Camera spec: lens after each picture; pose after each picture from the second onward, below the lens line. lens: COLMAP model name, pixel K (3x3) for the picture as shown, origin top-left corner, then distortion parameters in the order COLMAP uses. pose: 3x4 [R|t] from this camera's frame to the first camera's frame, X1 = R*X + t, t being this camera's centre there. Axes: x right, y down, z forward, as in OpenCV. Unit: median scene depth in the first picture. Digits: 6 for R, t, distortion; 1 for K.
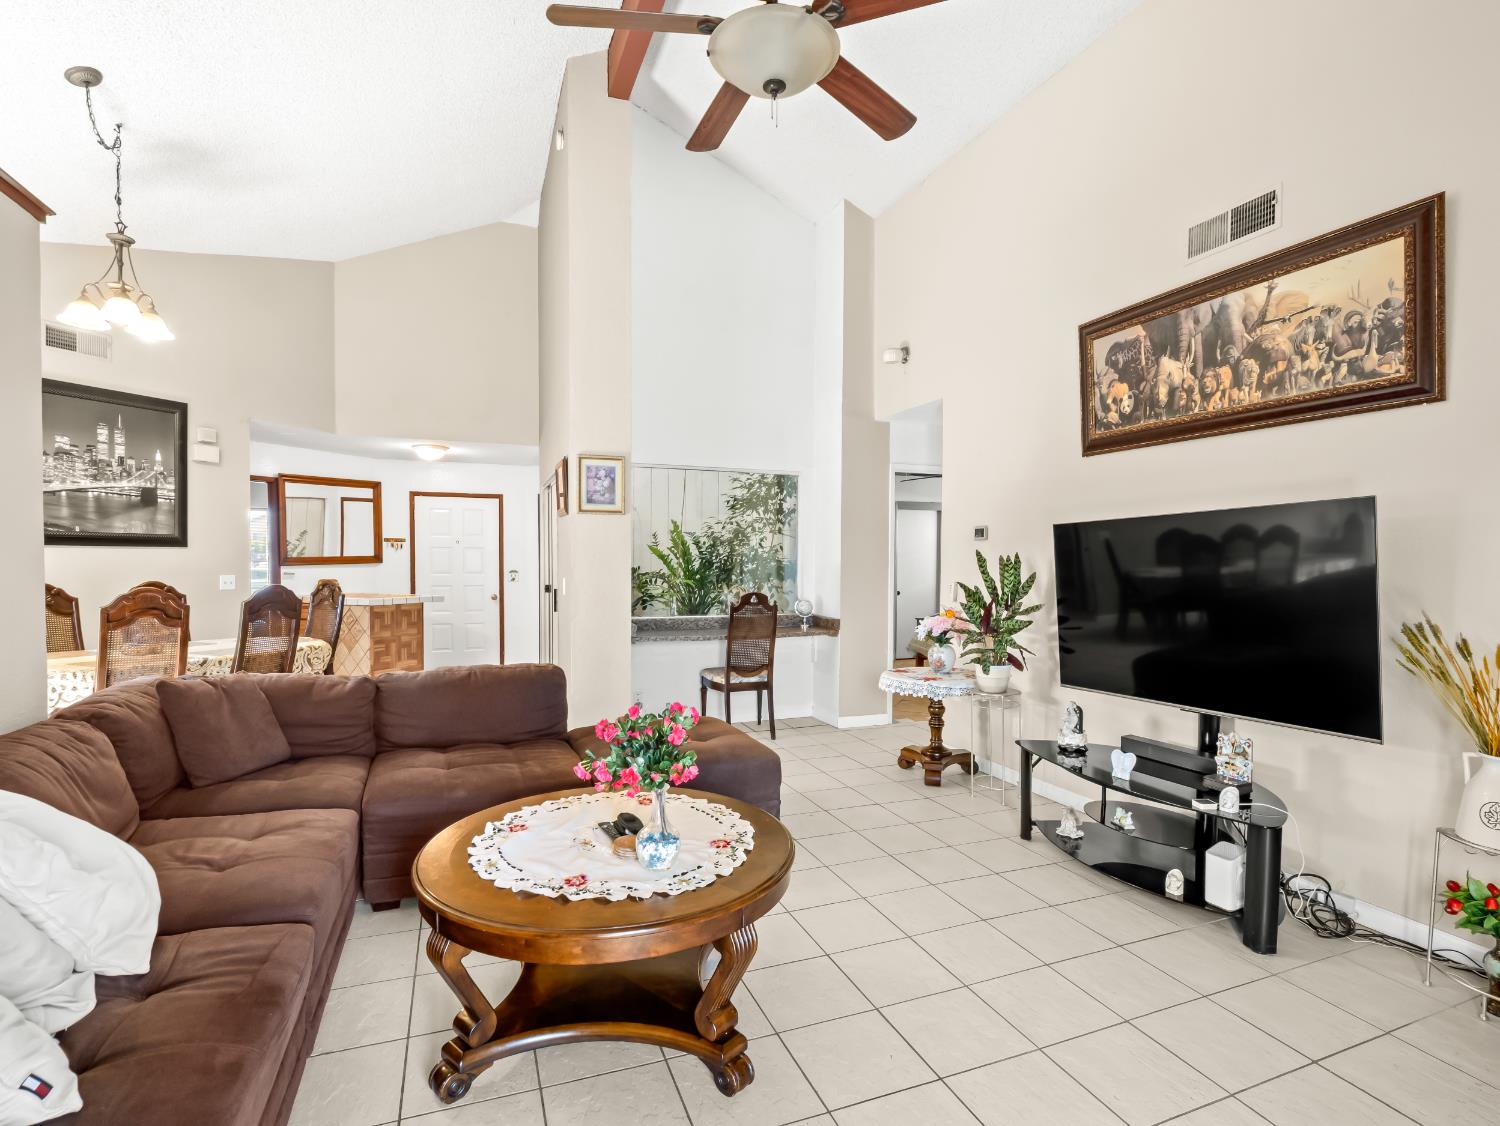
lens RADIAL K [[723.4, 0, 756.1], [0, 723.4, 579.4], [0, 0, 1]] dist [-0.014178, -0.002018]
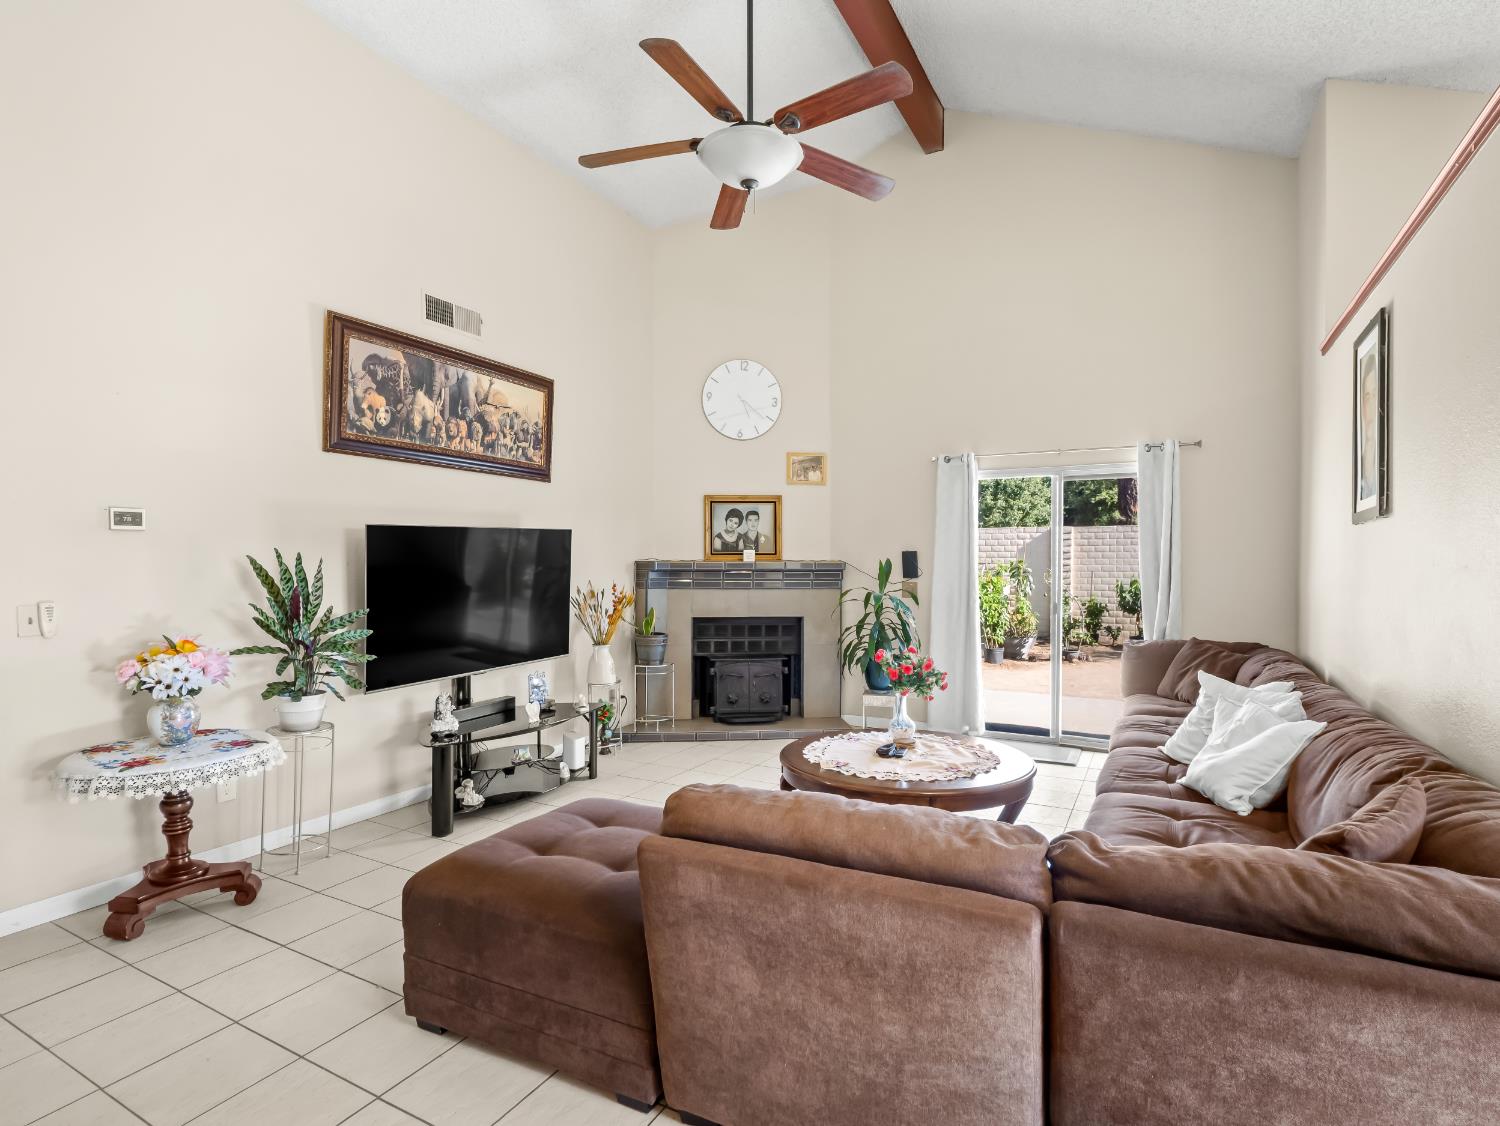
lens RADIAL K [[745.6, 0, 729.0], [0, 745.6, 582.3], [0, 0, 1]] dist [-0.010041, -0.001300]
pose [[-0.618060, -0.026386, 0.785688, -0.497961], [0.016725, 0.998769, 0.046698, -0.029096], [-0.785953, 0.042003, -0.616858, 0.942233]]
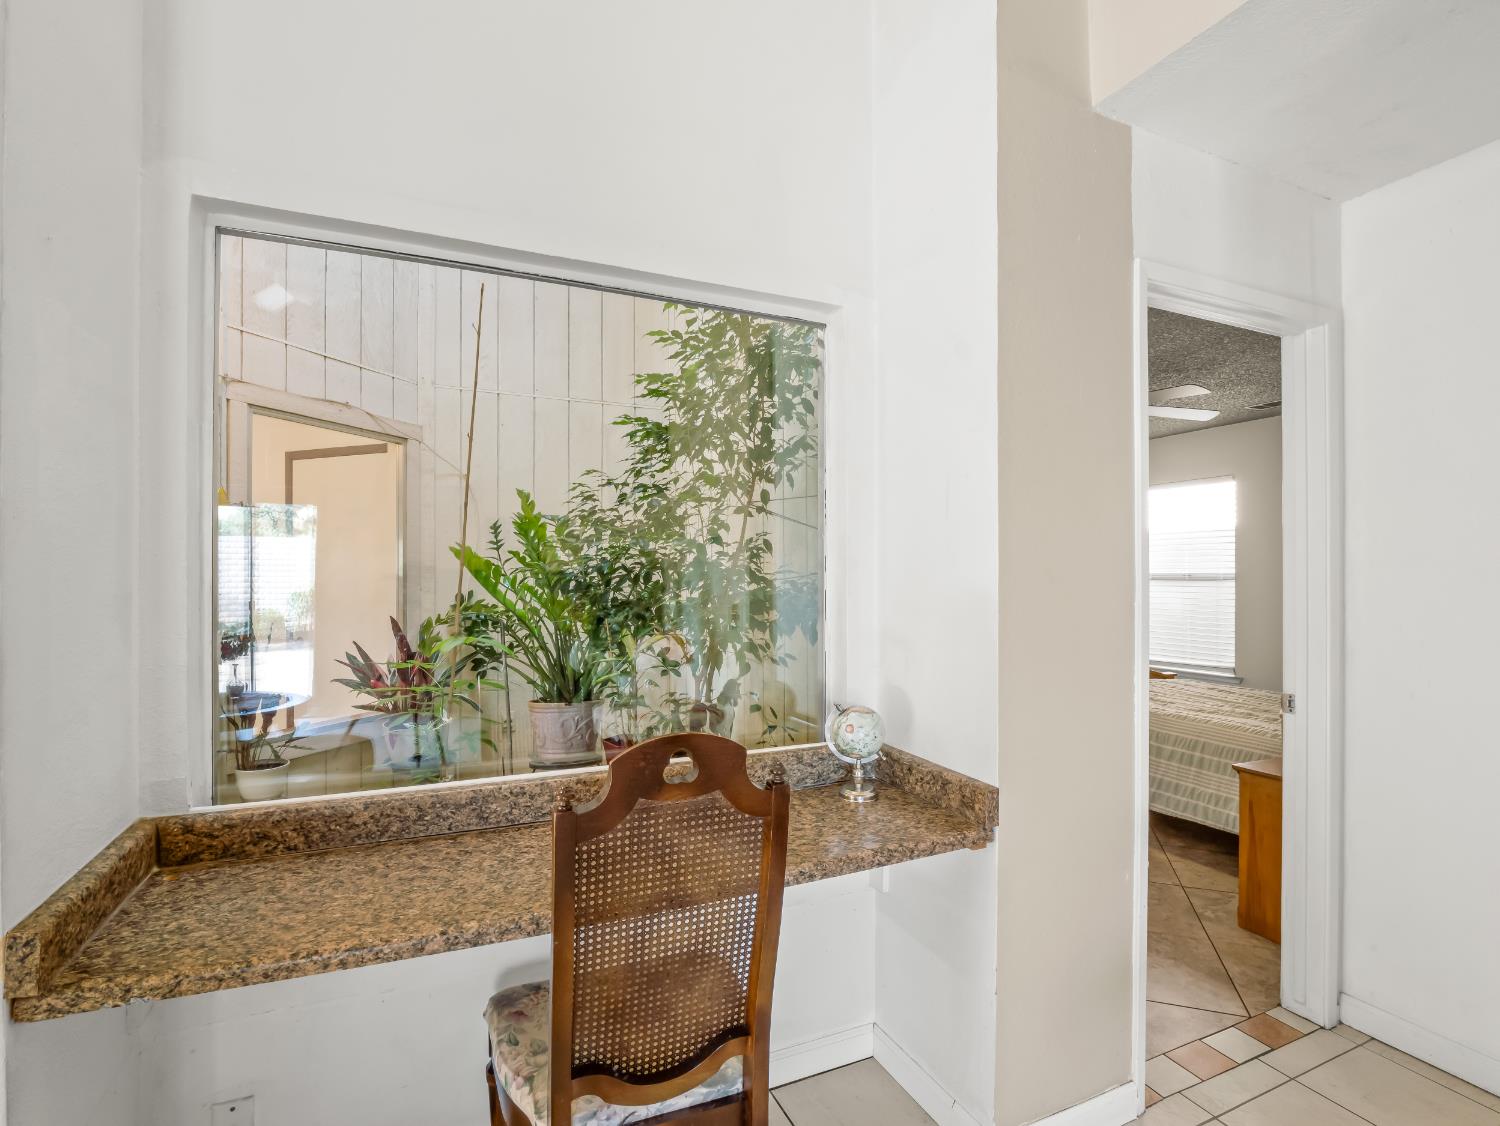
lens RADIAL K [[723.4, 0, 734.9], [0, 723.4, 567.9], [0, 0, 1]] dist [-0.014178, -0.002018]
pose [[0.999451, -0.003551, 0.032936, 0.006144], [0.004863, 0.999194, -0.039842, -0.022711], [-0.032768, 0.039981, 0.998663, 0.848971]]
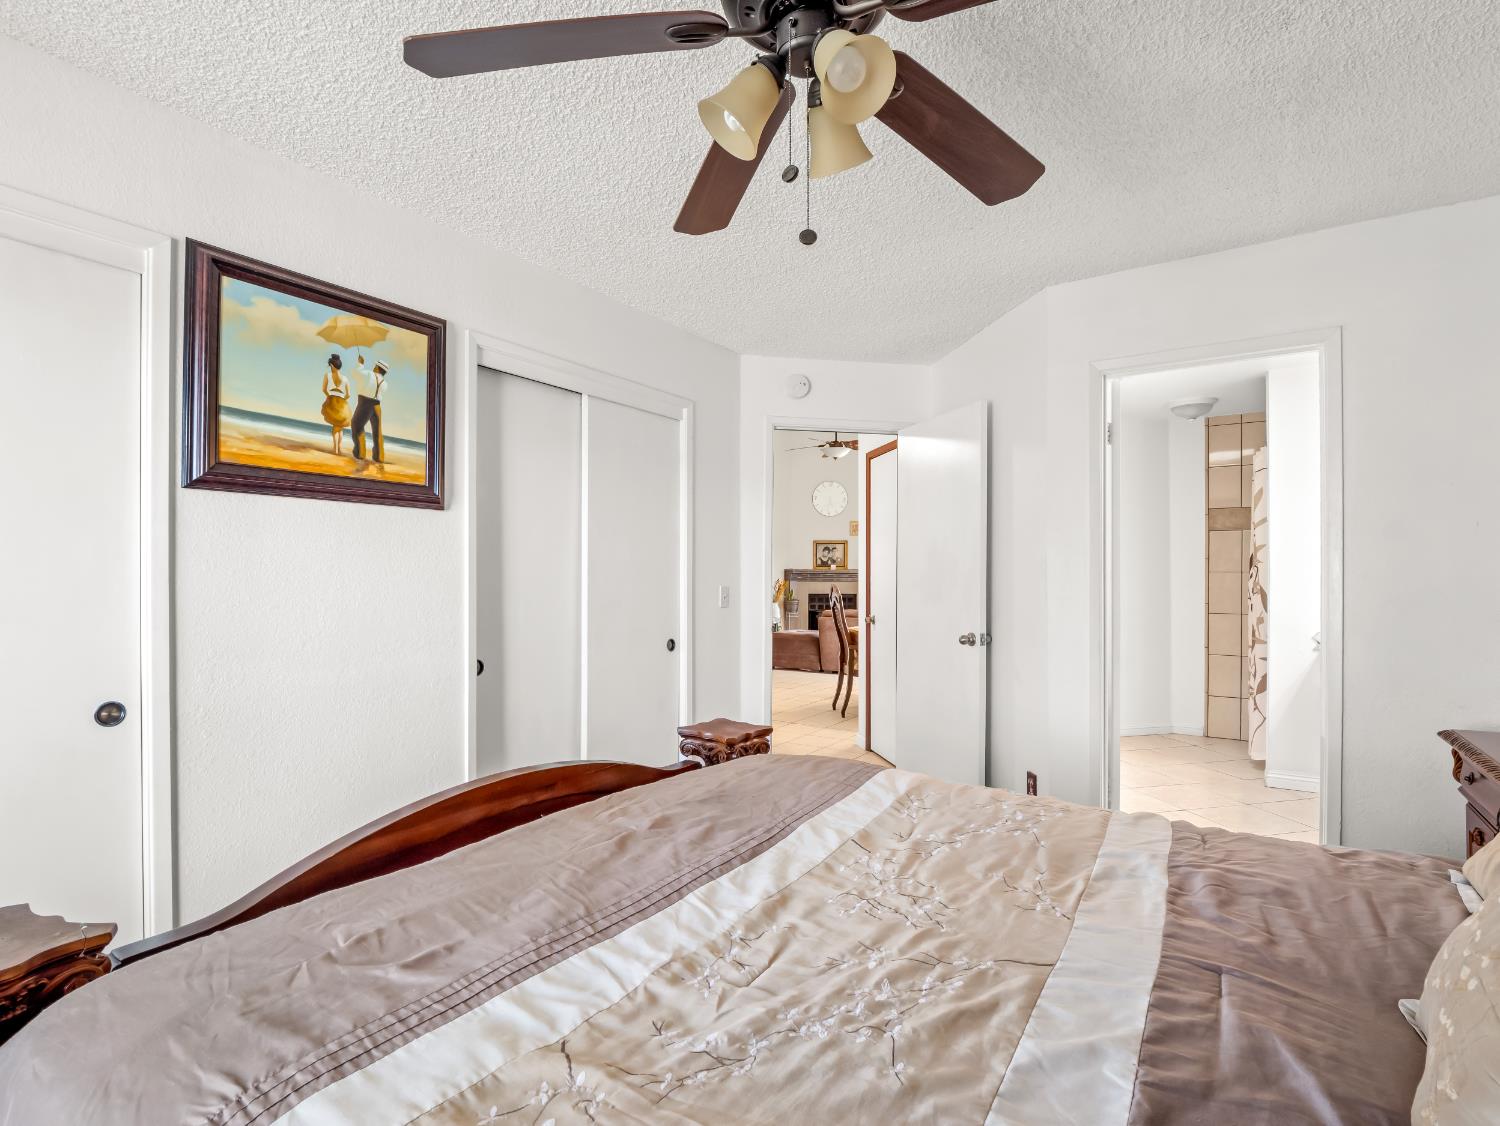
lens RADIAL K [[723.4, 0, 749.1], [0, 723.4, 565.5], [0, 0, 1]] dist [-0.014178, -0.002018]
pose [[-0.552820, -0.004823, 0.833287, -1.670887], [0.017380, 0.999699, 0.017316, -0.074806], [-0.833120, 0.024055, -0.552570, 1.944624]]
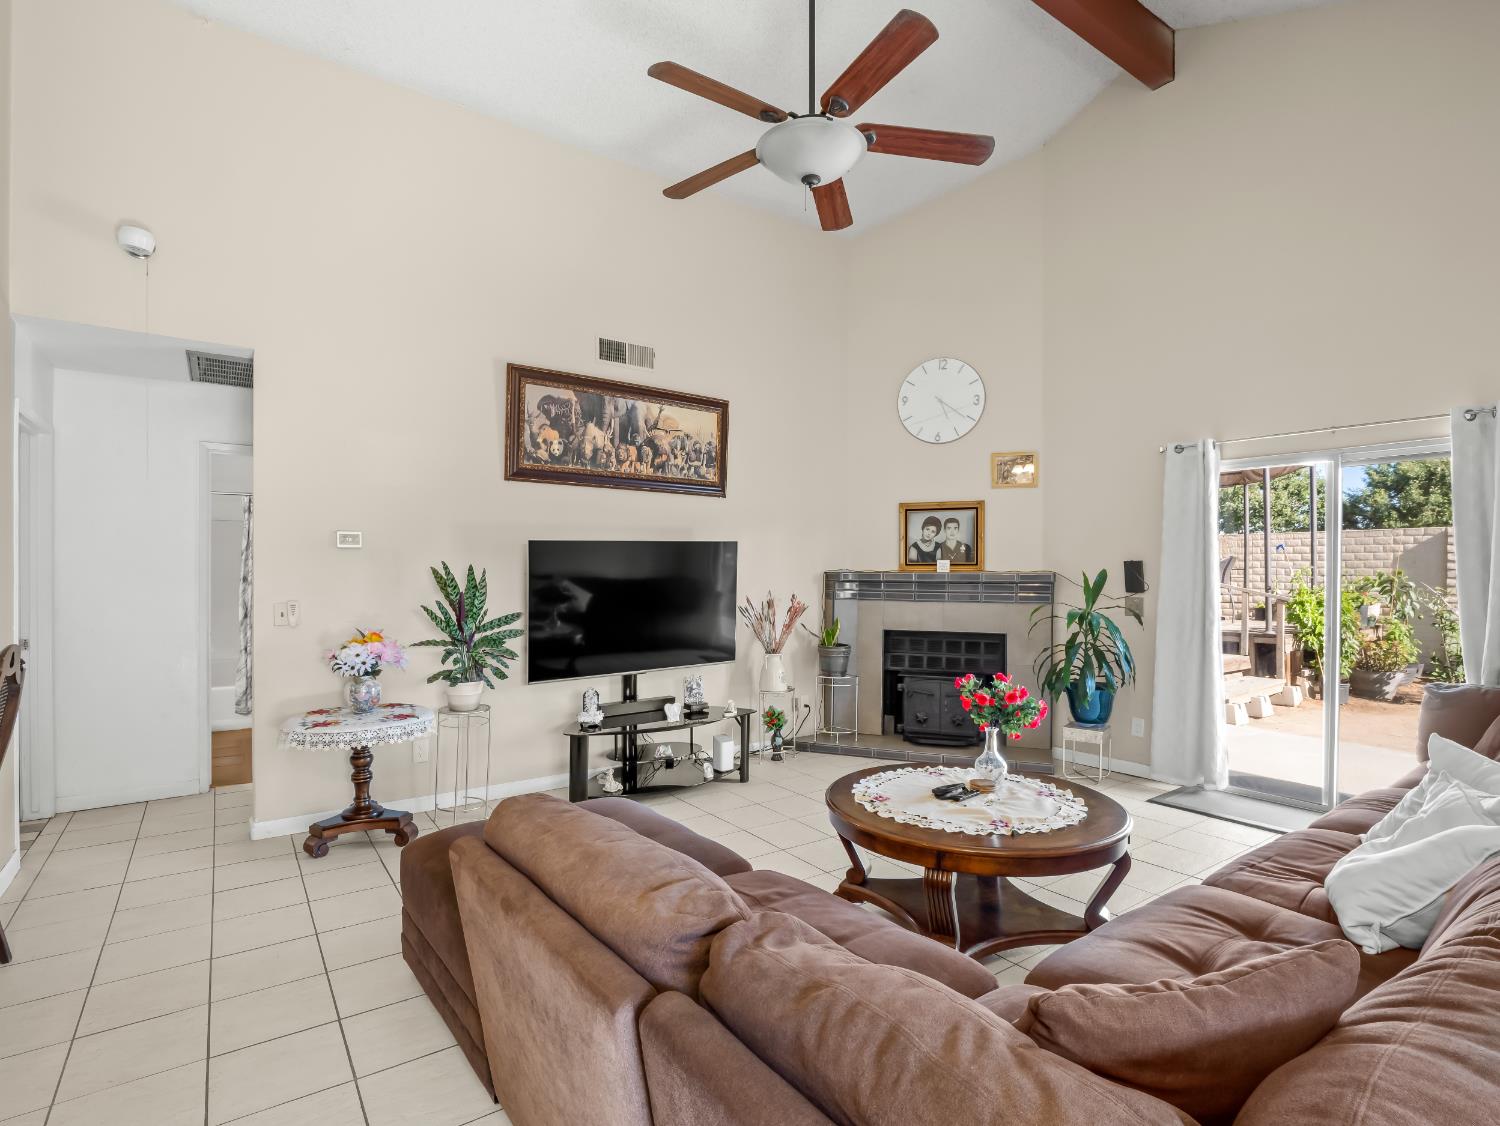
lens RADIAL K [[723.4, 0, 734.4], [0, 723.4, 582.5], [0, 0, 1]] dist [-0.014178, -0.002018]
pose [[-0.215991, -0.019691, 0.976197, -0.572307], [0.021965, 0.999446, 0.025020, -0.024844], [-0.976148, 0.026846, -0.215438, 0.712856]]
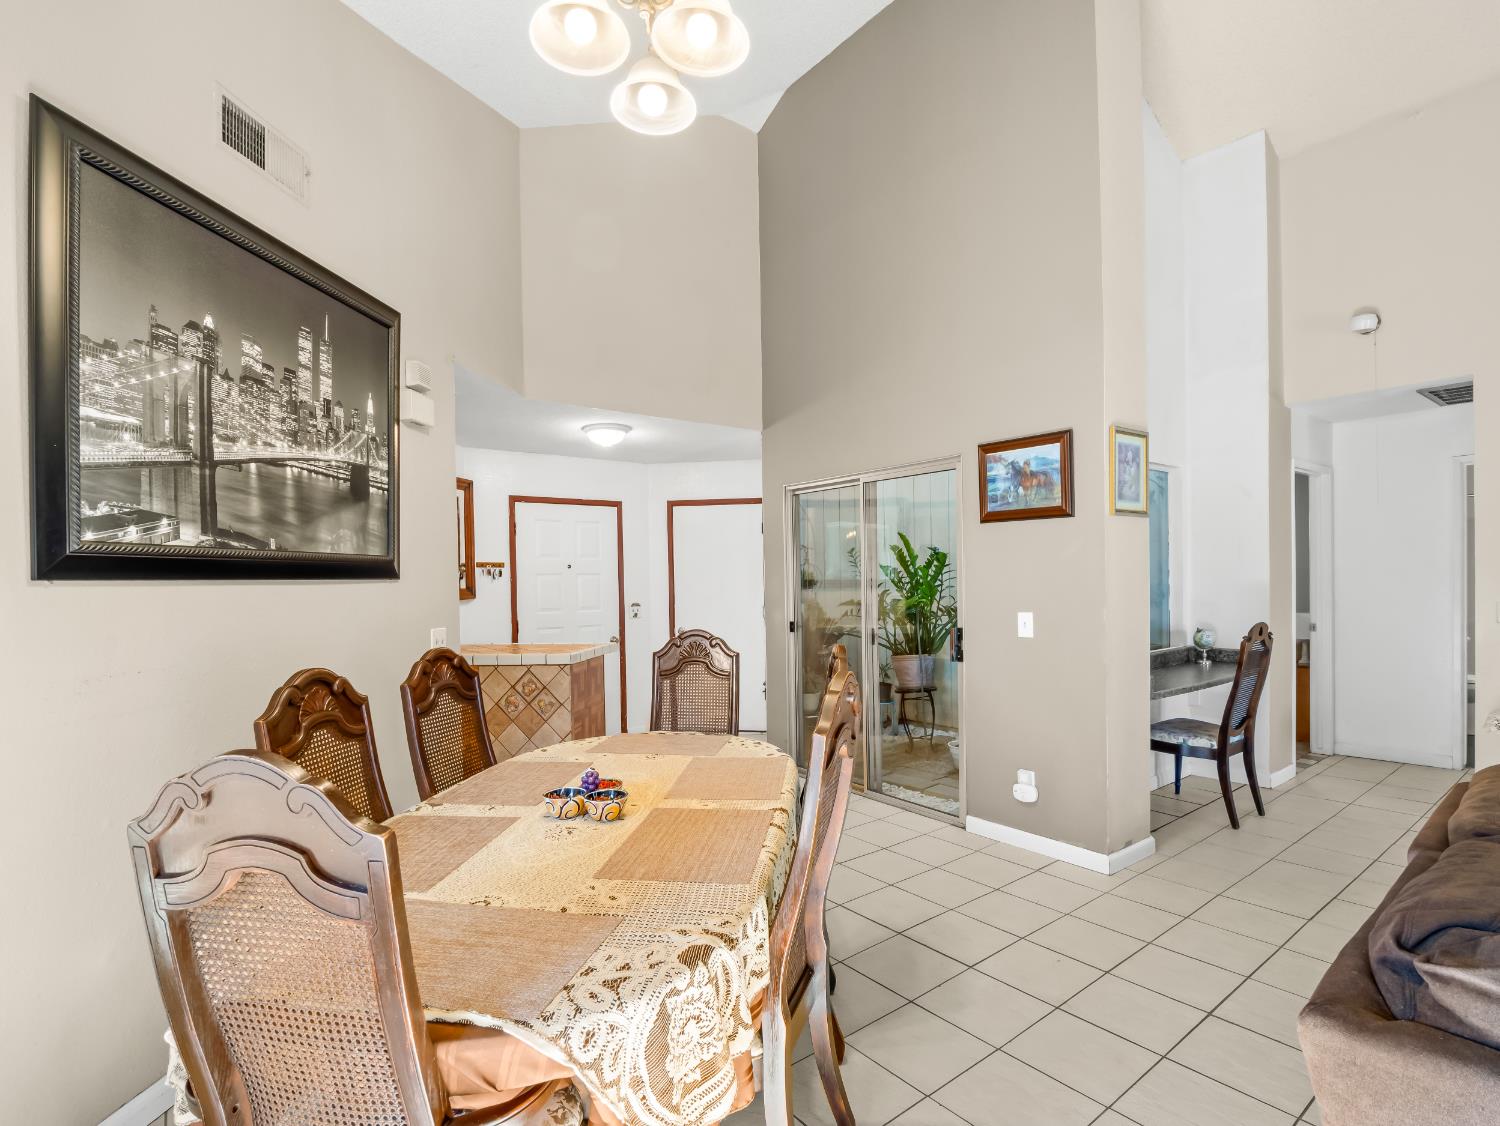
lens RADIAL K [[723.4, 0, 747.2], [0, 723.4, 588.3], [0, 0, 1]] dist [-0.014178, -0.002018]
pose [[0.965524, -0.027158, 0.258894, -0.756113], [0.031862, 0.999394, -0.013993, -0.024843], [-0.258357, 0.021760, 0.965804, 0.453333]]
